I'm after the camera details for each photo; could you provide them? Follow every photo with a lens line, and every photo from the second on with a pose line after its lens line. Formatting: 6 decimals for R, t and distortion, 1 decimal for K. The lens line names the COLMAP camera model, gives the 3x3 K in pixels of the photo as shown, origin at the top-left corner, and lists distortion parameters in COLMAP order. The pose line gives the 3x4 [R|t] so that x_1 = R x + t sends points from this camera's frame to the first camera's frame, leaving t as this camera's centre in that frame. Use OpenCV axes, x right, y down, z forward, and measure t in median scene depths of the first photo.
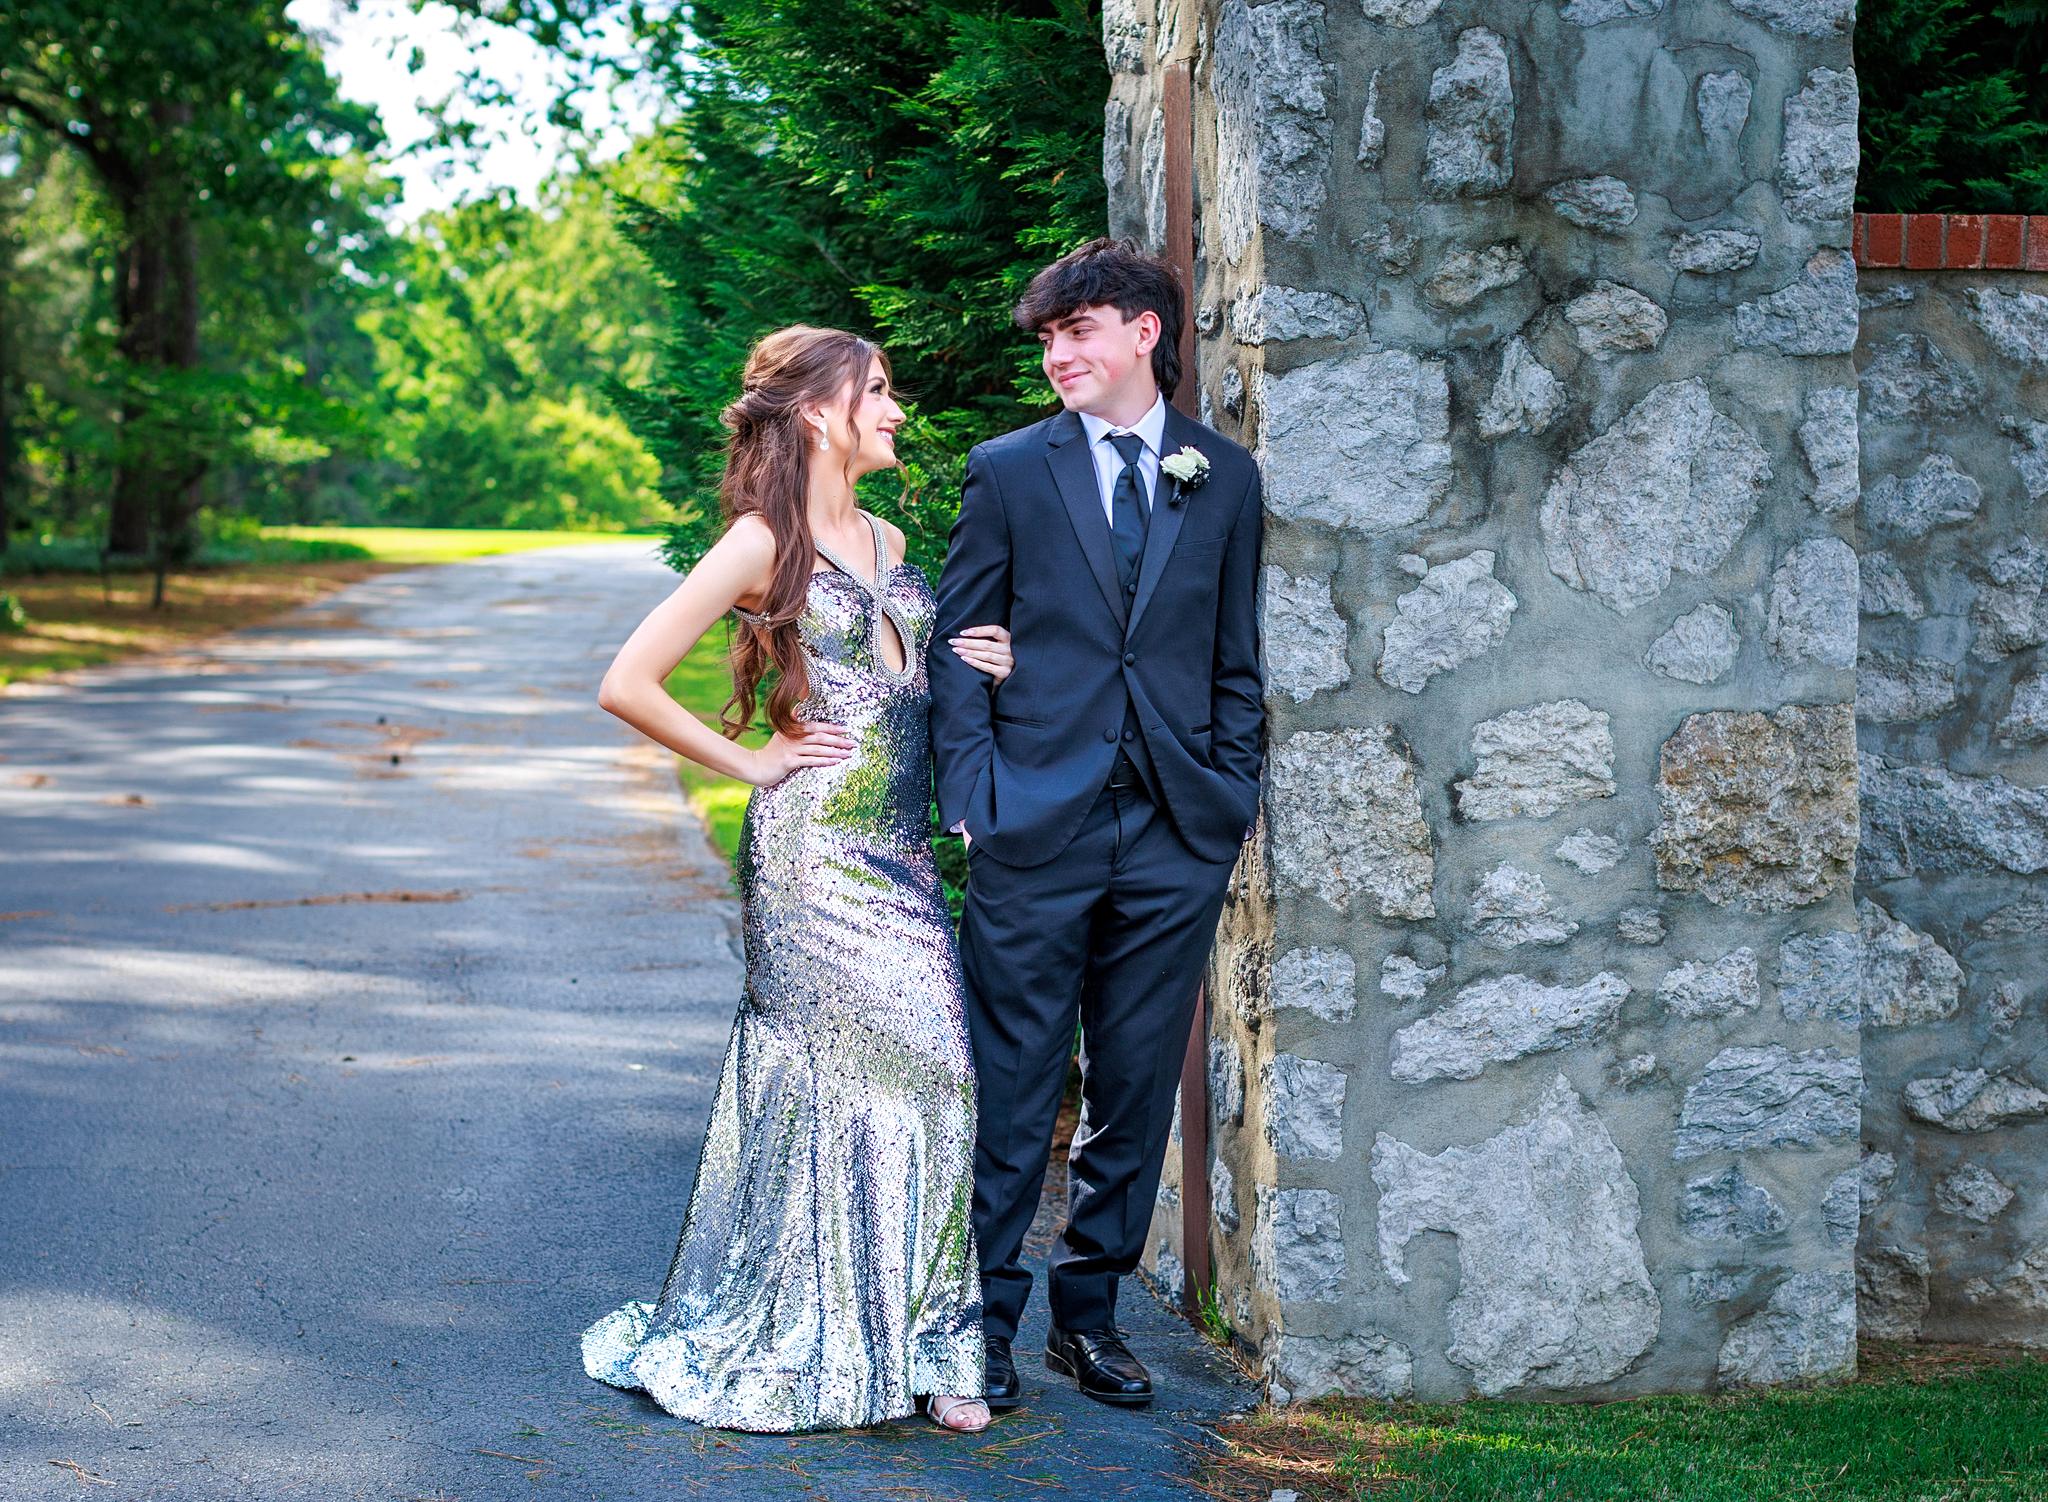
lens RADIAL K [[3833.4, 0, 912.3], [0, 3833.4, 780.0], [0, 0, 1]] dist [0.029818, -0.122880]
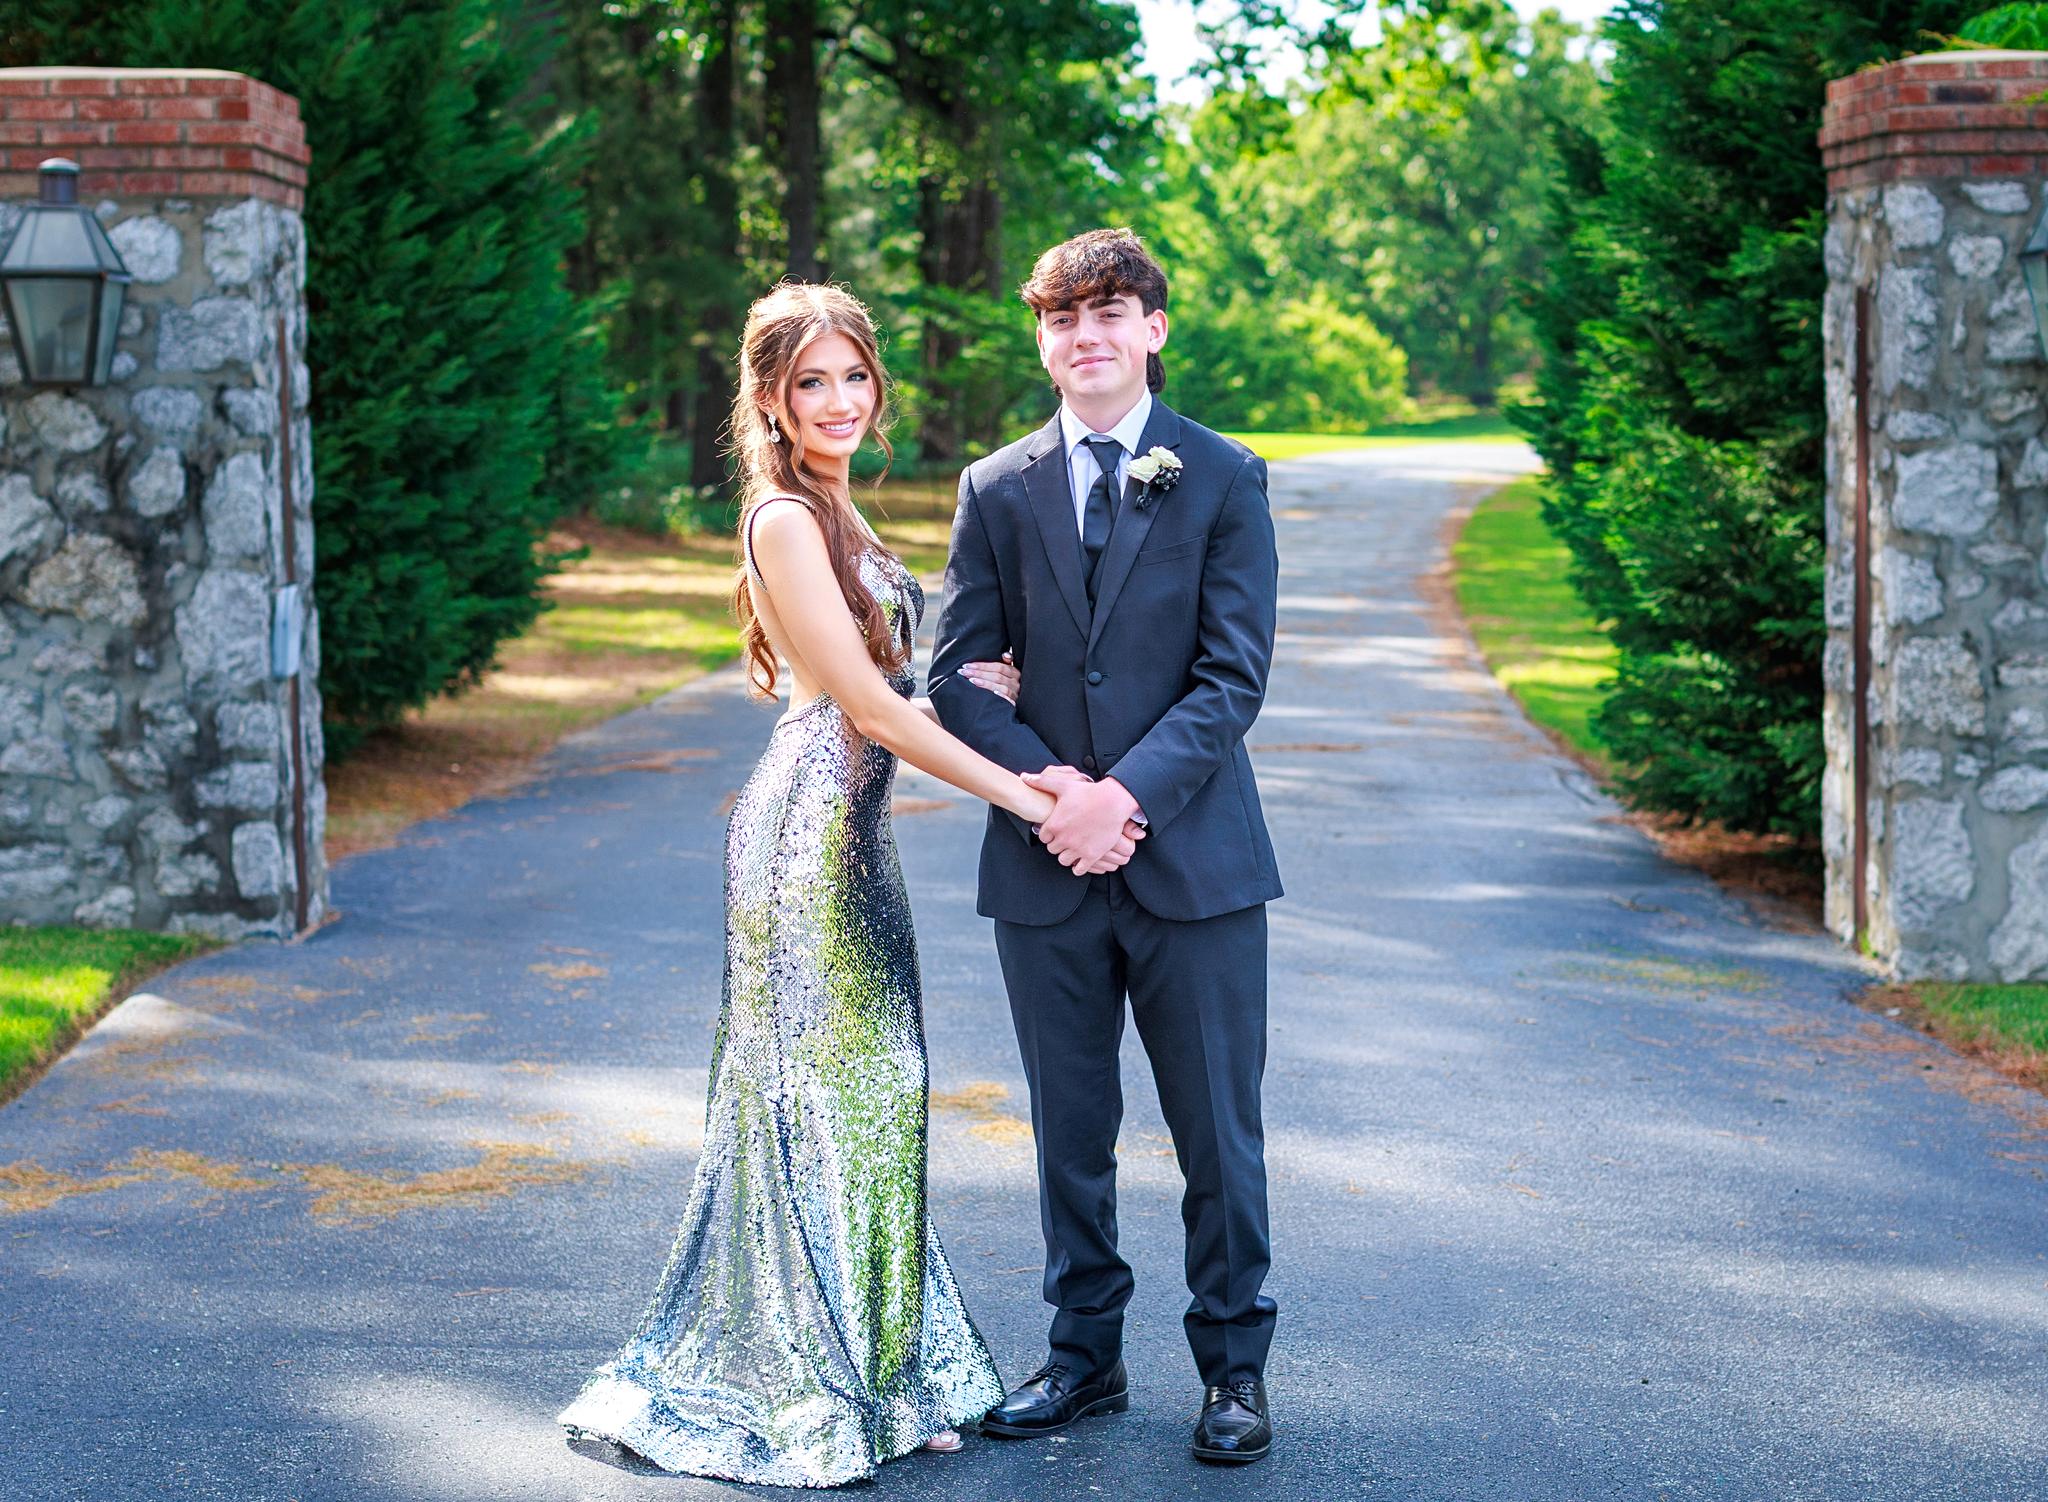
lens RADIAL K [[3809.9, 0, 1102.0], [0, 3809.9, 801.5], [0, 0, 1]] dist [0.022398, -0.026552]
pose [[0.989570, 0.020753, -0.142550, -0.030214], [-0.016139, 0.999310, 0.033447, 0.011937], [0.143146, -0.030797, 0.989222, -0.971694]]
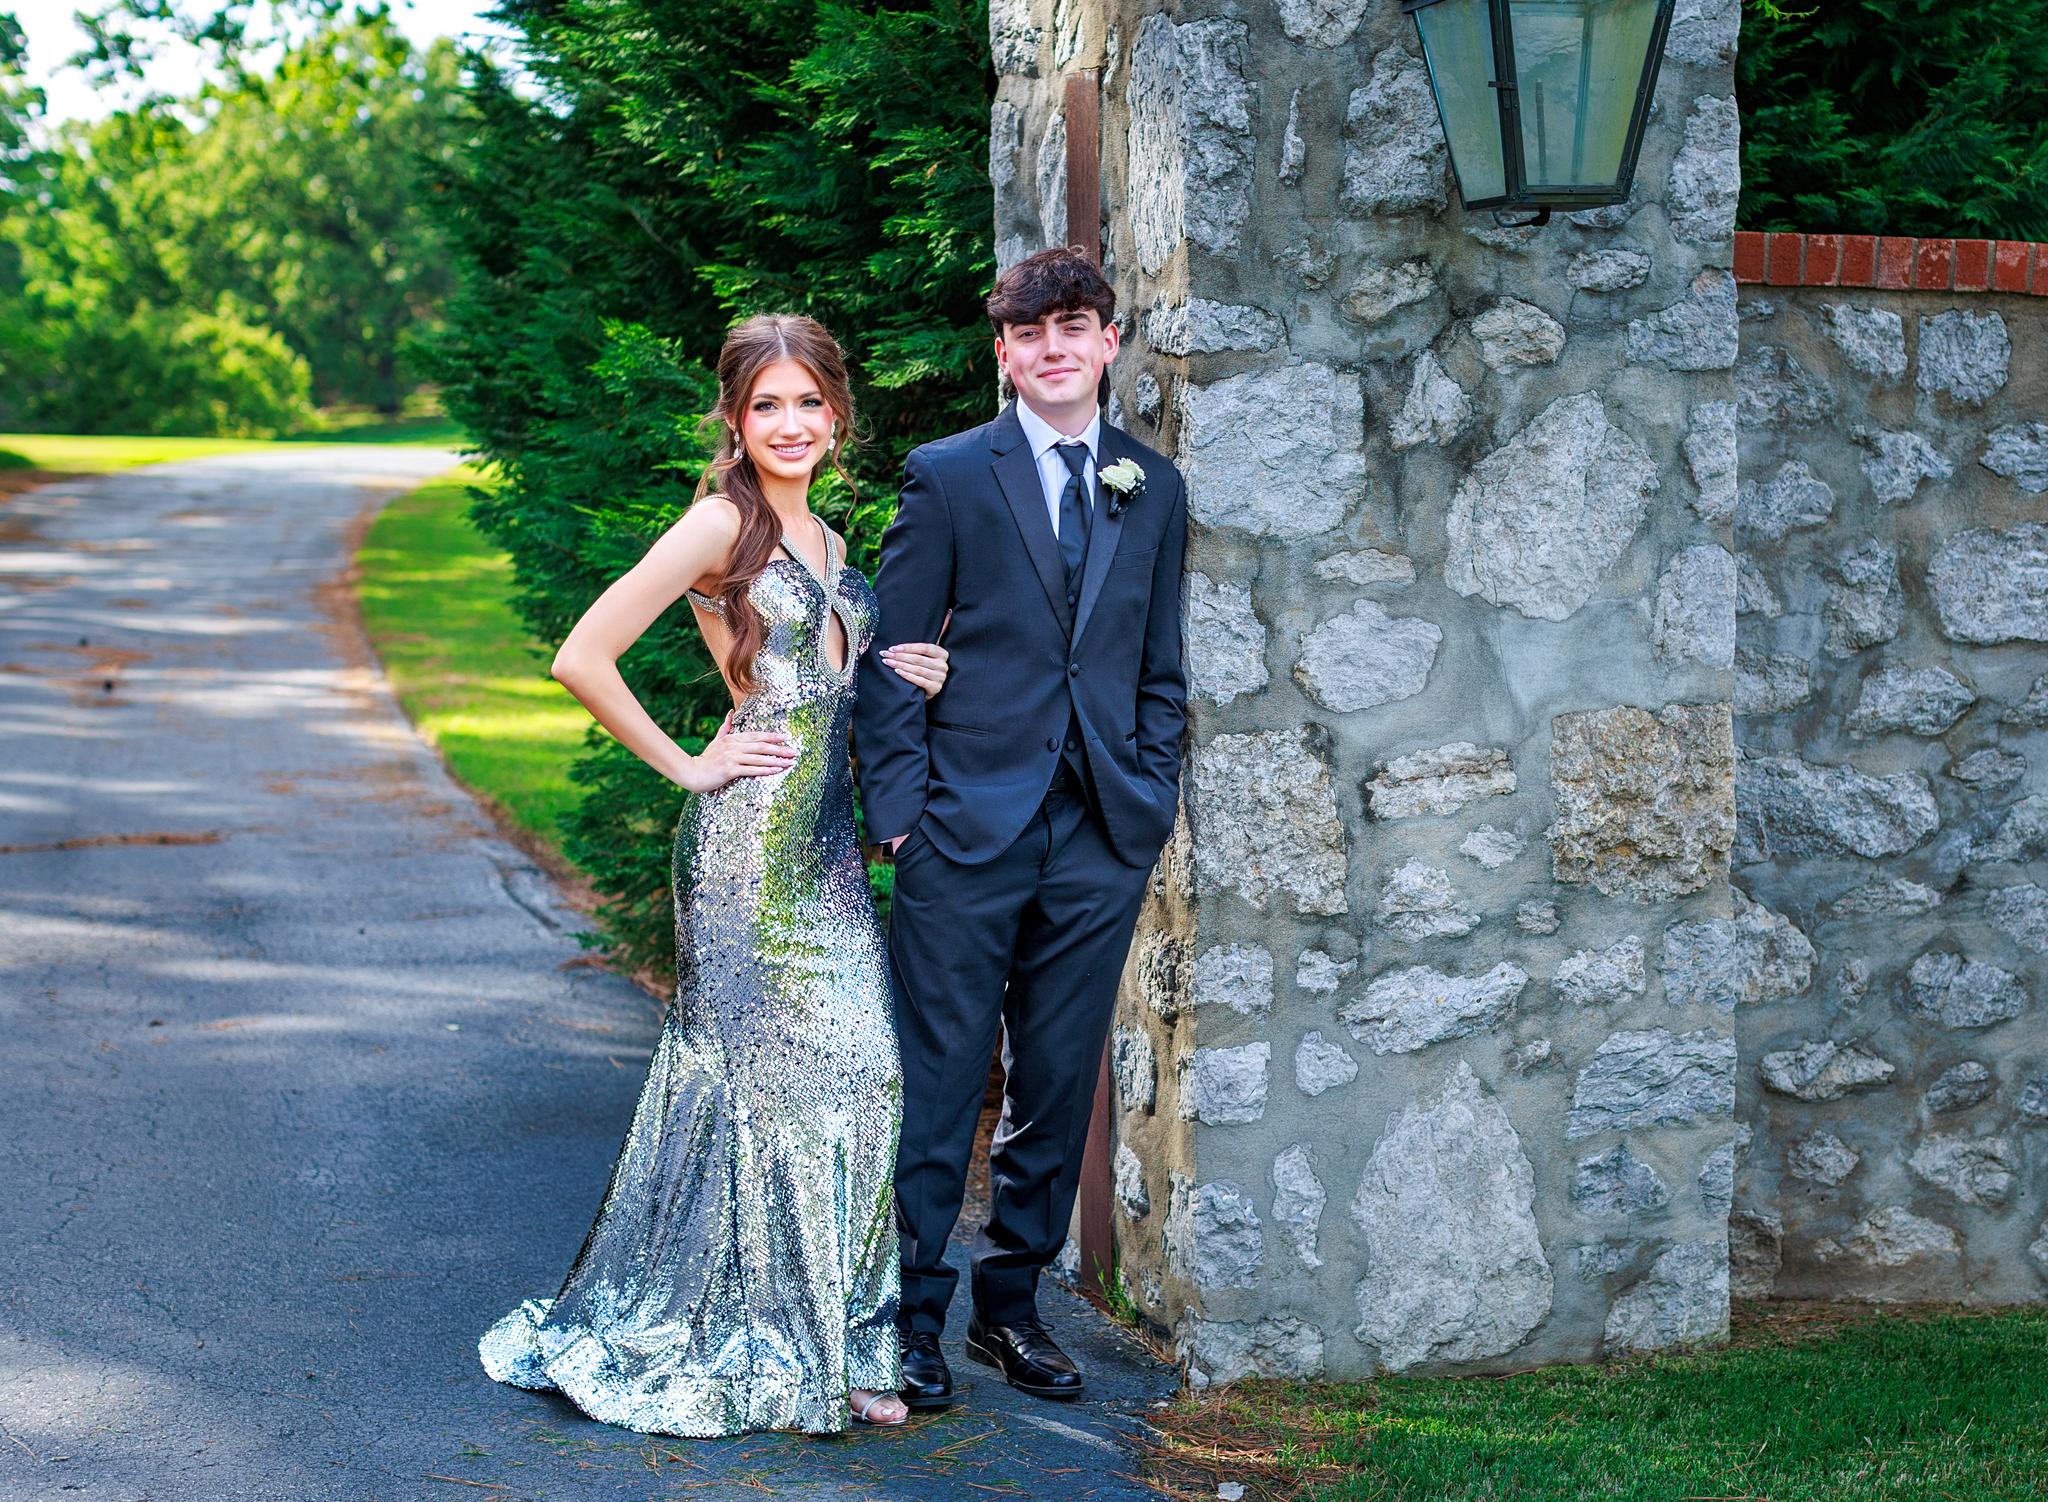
lens RADIAL K [[3632.7, 0, 1166.1], [0, 3632.7, 731.3], [0, 0, 1]] dist [0.021445, -0.020208]
pose [[0.986480, -0.004563, 0.163818, -0.070905], [0.002199, 0.999891, 0.014608, -0.027076], [-0.163867, -0.014051, 0.986382, 0.044944]]
